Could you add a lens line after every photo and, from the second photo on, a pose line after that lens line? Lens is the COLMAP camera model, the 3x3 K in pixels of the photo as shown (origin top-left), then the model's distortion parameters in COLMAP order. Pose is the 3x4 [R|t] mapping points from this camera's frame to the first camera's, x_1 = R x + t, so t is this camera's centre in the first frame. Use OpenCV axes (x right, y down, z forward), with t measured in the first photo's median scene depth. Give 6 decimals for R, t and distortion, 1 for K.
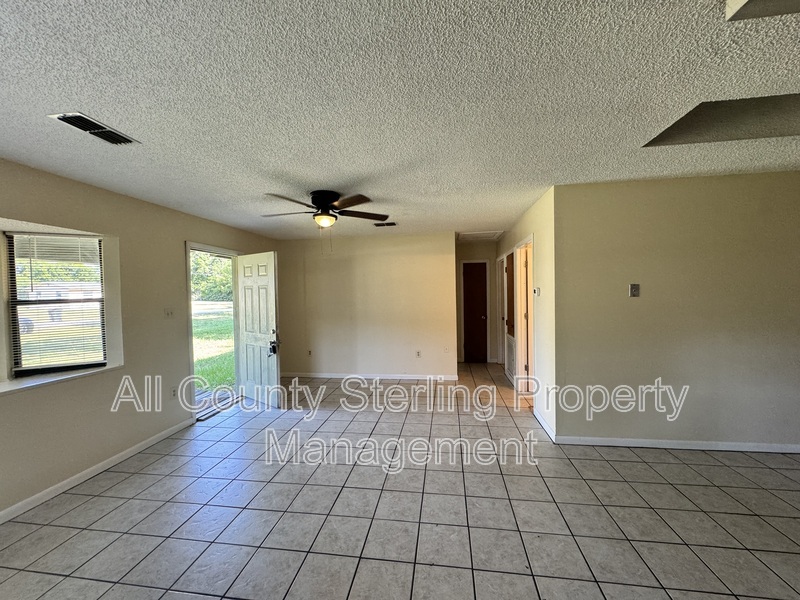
lens RADIAL K [[318.4, 0, 400.0], [0, 318.4, 300.0], [0, 0, 1]] dist [-0.002901, 0.000014]
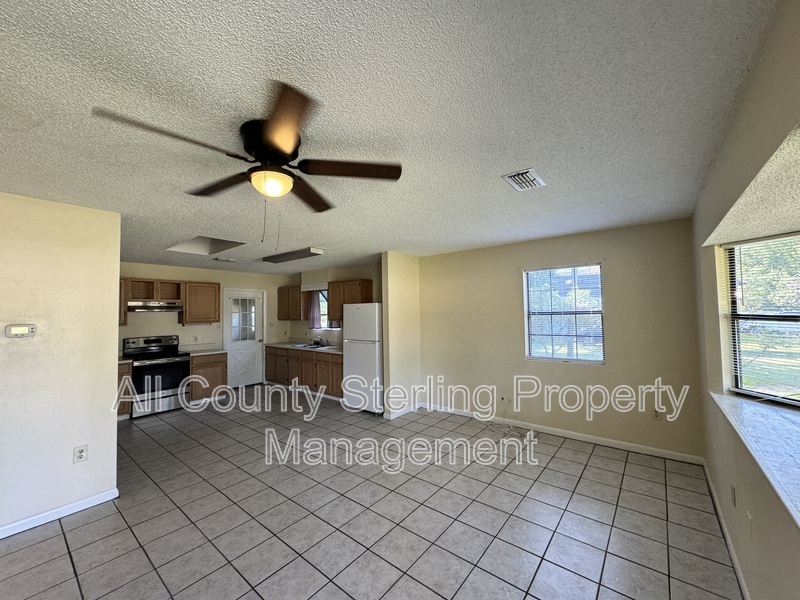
lens RADIAL K [[318.4, 0, 400.0], [0, 318.4, 300.0], [0, 0, 1]] dist [-0.002901, 0.000014]
pose [[-0.858357, 0.056236, 0.509962, -0.691262], [0.048550, 0.998417, -0.028382, -0.039371], [-0.510751, 0.000397, -0.859729, 1.388533]]
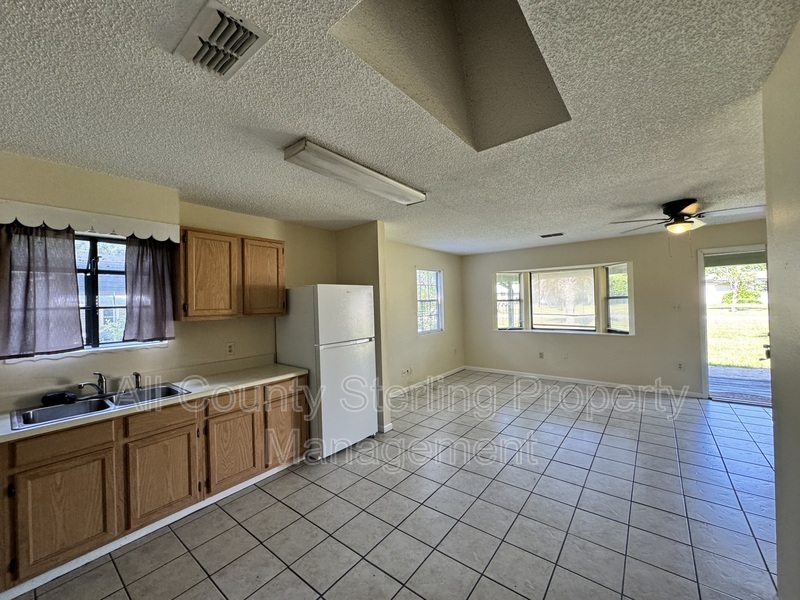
lens RADIAL K [[318.4, 0, 400.0], [0, 318.4, 300.0], [0, 0, 1]] dist [-0.002901, 0.000014]
pose [[-0.505200, 0.031383, -0.862431, 1.212512], [0.017627, 0.999505, 0.026046, -0.052205], [0.862822, -0.002043, -0.505504, 0.761362]]
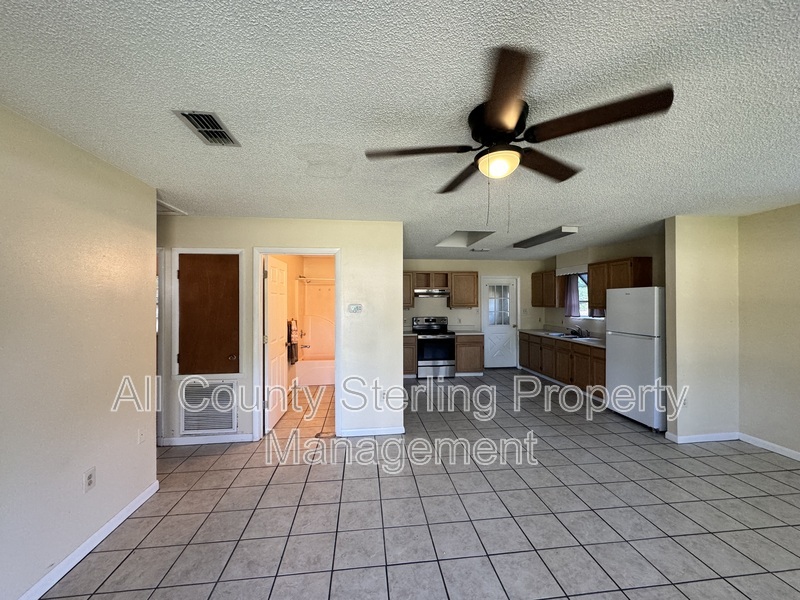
lens RADIAL K [[318.4, 0, 400.0], [0, 318.4, 300.0], [0, 0, 1]] dist [-0.002901, 0.000014]
pose [[-0.252045, 0.028201, 0.967304, -0.704383], [0.032943, 0.999246, -0.020548, -0.031747], [-0.967155, 0.026687, -0.252784, 1.332568]]
